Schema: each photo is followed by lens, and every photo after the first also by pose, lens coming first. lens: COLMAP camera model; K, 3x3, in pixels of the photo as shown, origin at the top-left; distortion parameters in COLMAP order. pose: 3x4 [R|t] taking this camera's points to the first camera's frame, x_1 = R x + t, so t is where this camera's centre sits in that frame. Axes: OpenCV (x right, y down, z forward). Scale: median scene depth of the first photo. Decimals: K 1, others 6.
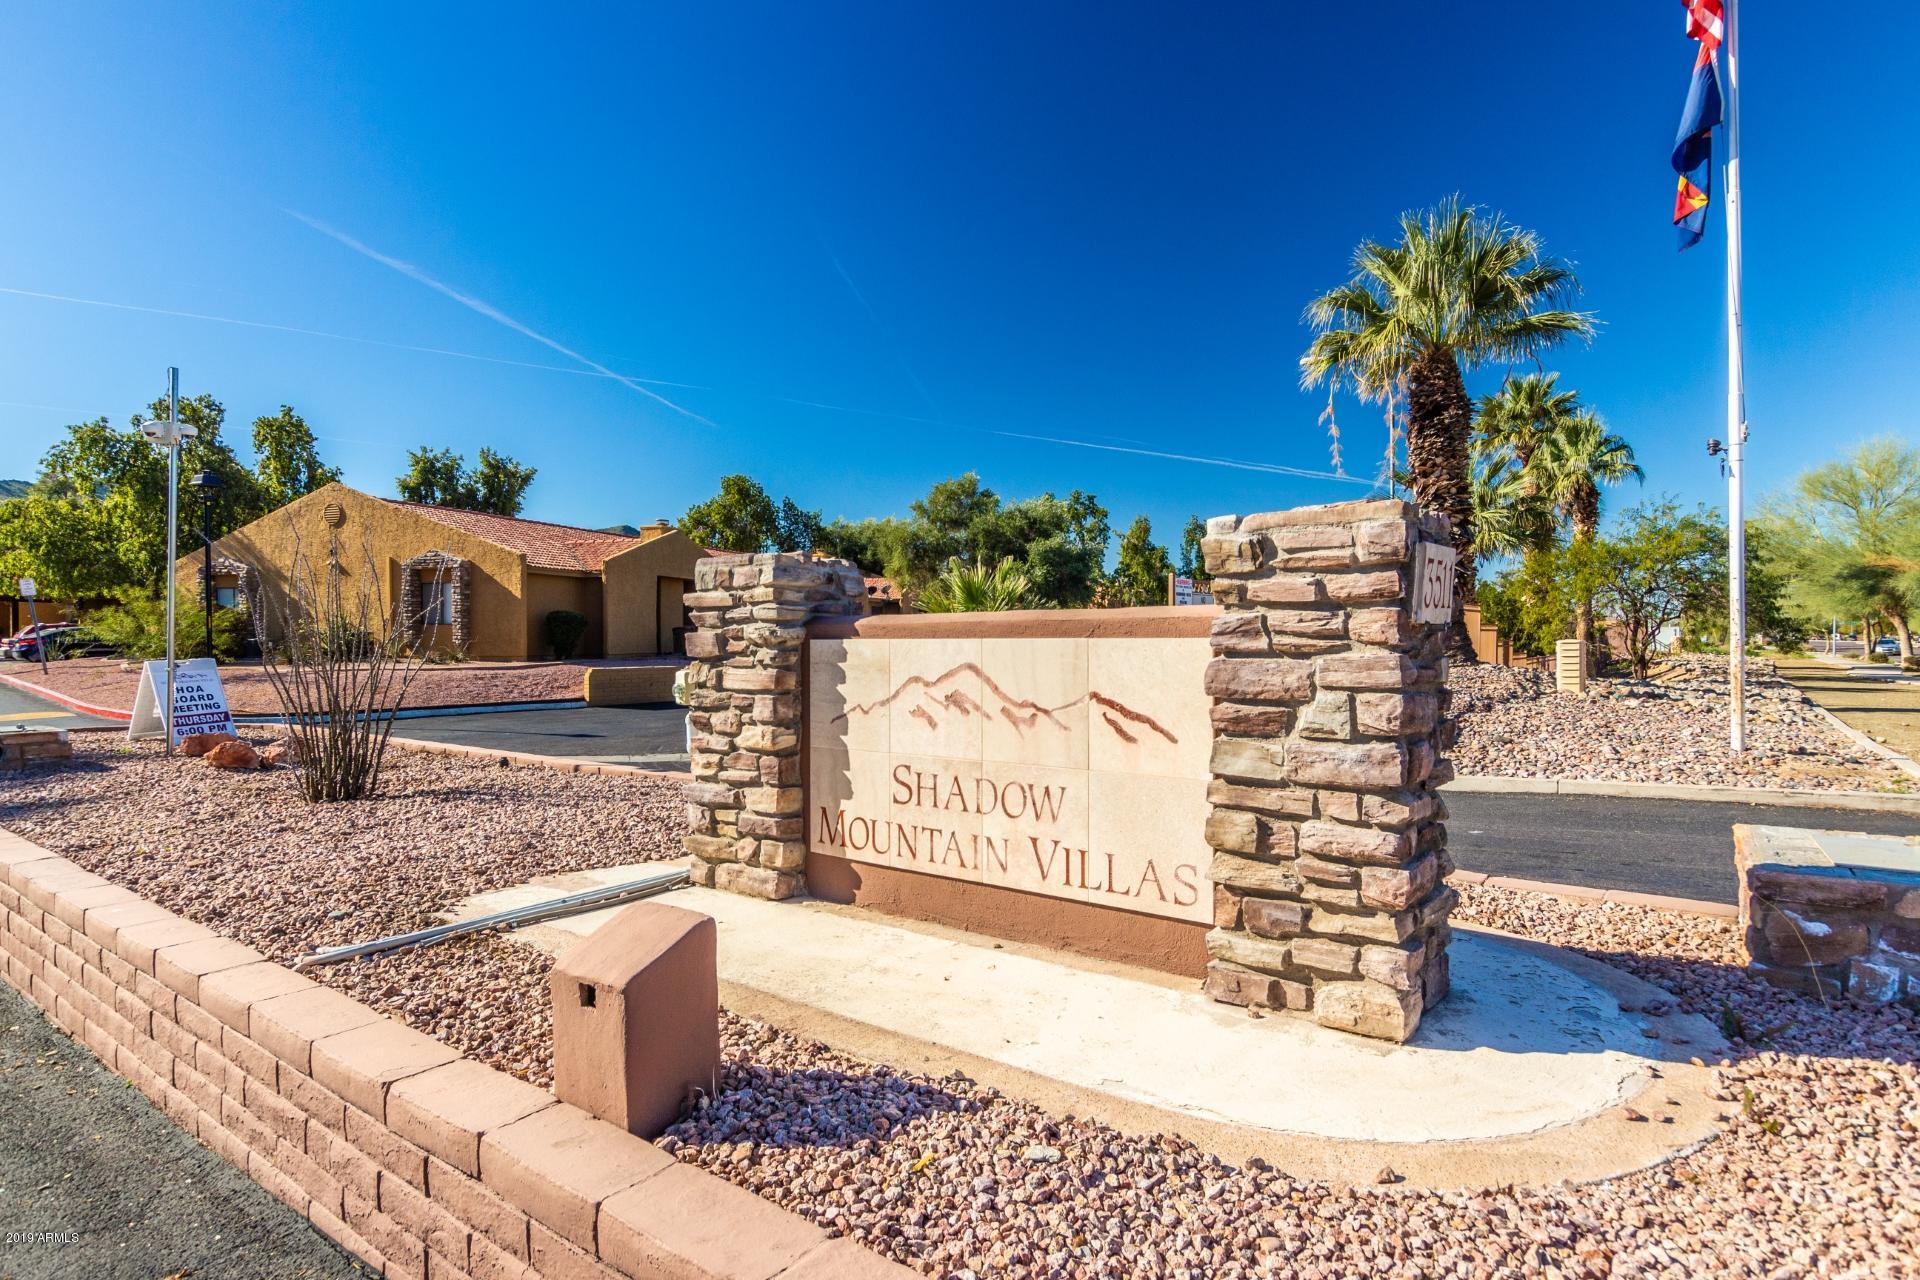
lens RADIAL K [[1028.3, 0, 959.7], [0, 1028.3, 640.8], [0, 0, 1]] dist [-0.006796, 0.000736]
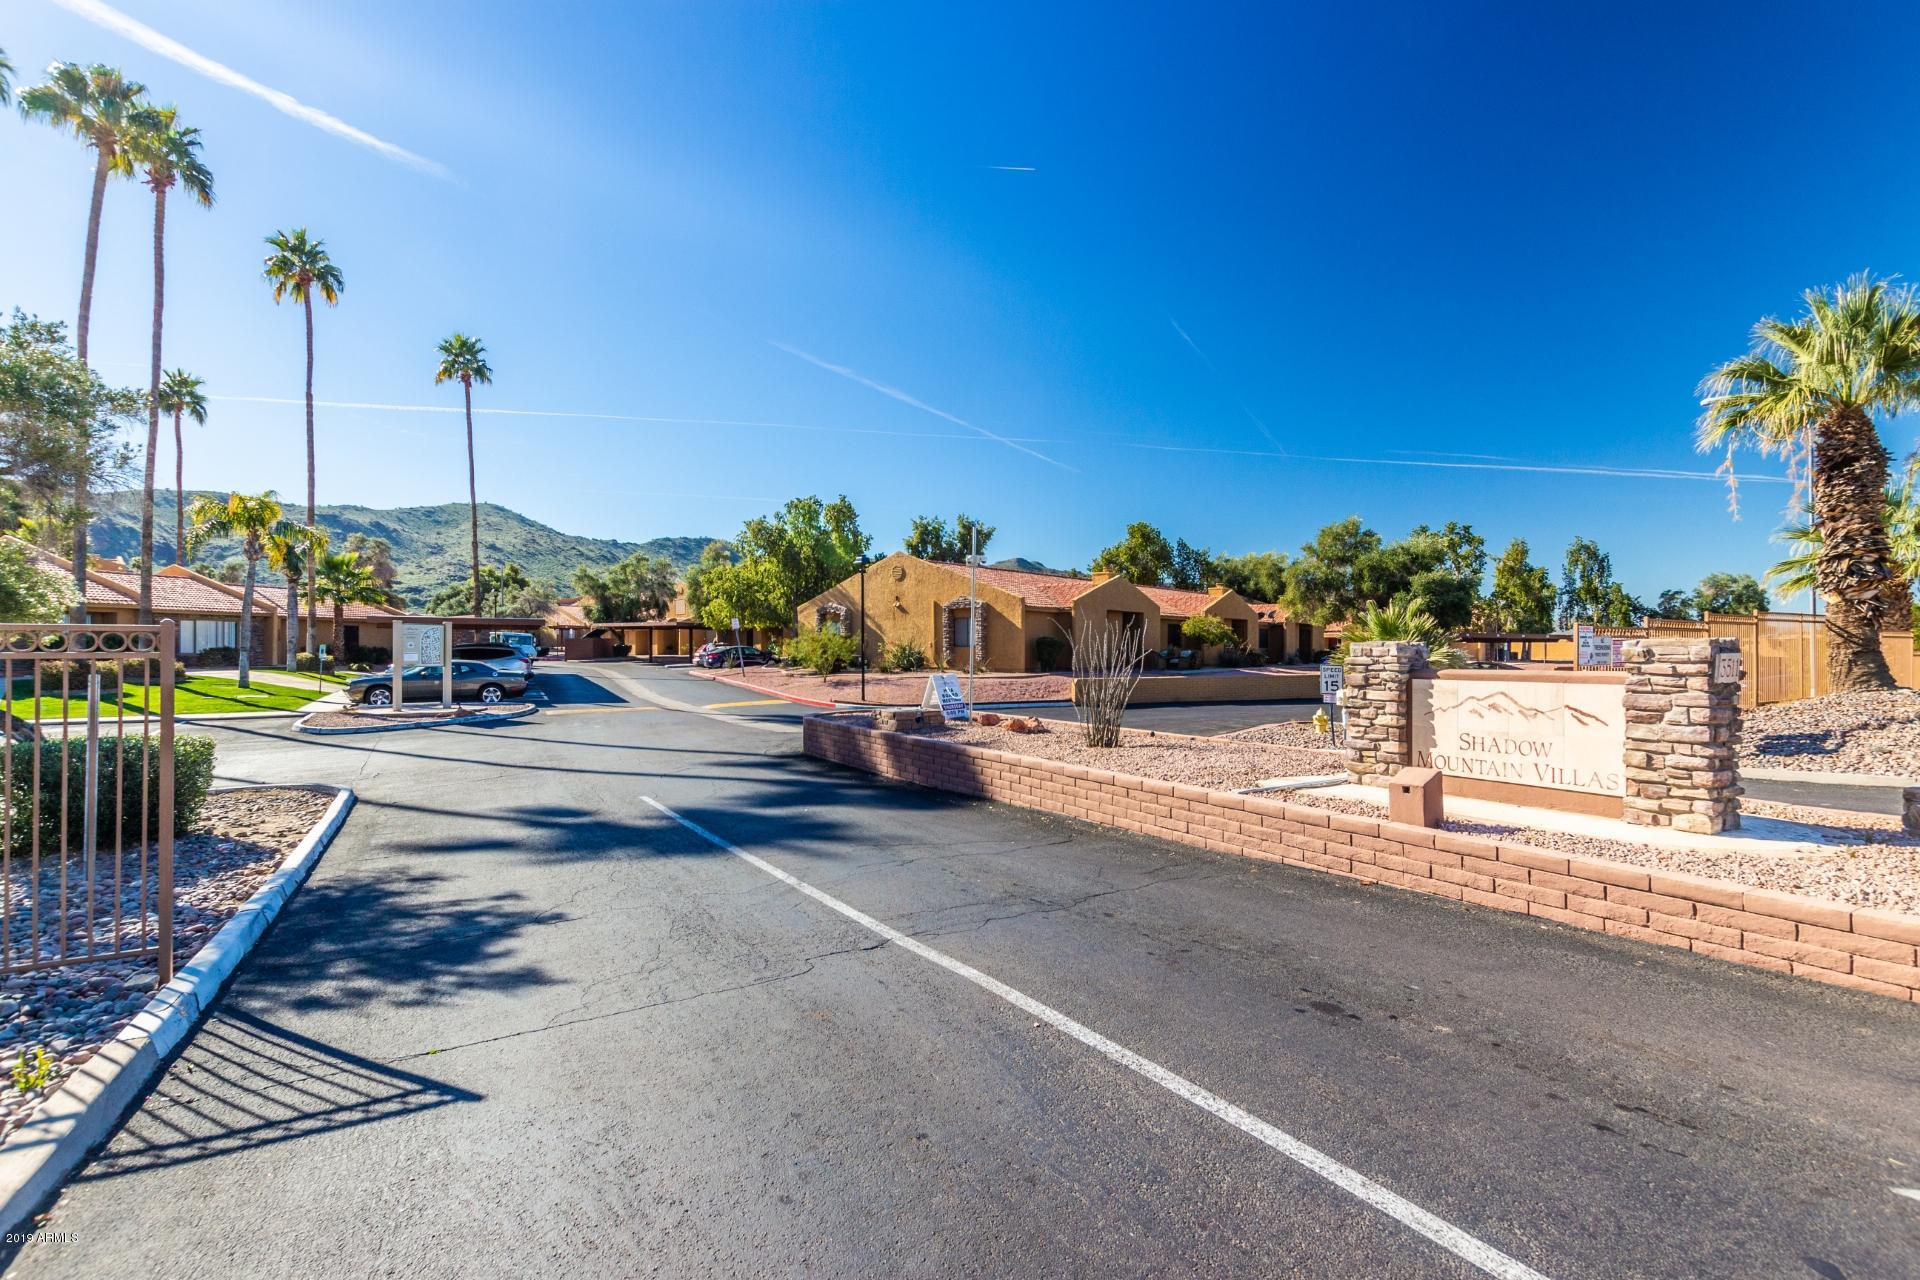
lens RADIAL K [[881.6, 0, 954.7], [0, 881.6, 644.1], [0, 0, 1]] dist [0.004030, -0.003928]
pose [[0.925671, 0.001303, -0.378328, -0.071722], [-0.005219, 0.999943, -0.009327, -0.011591], [0.378294, 0.010608, 0.925625, -0.255414]]
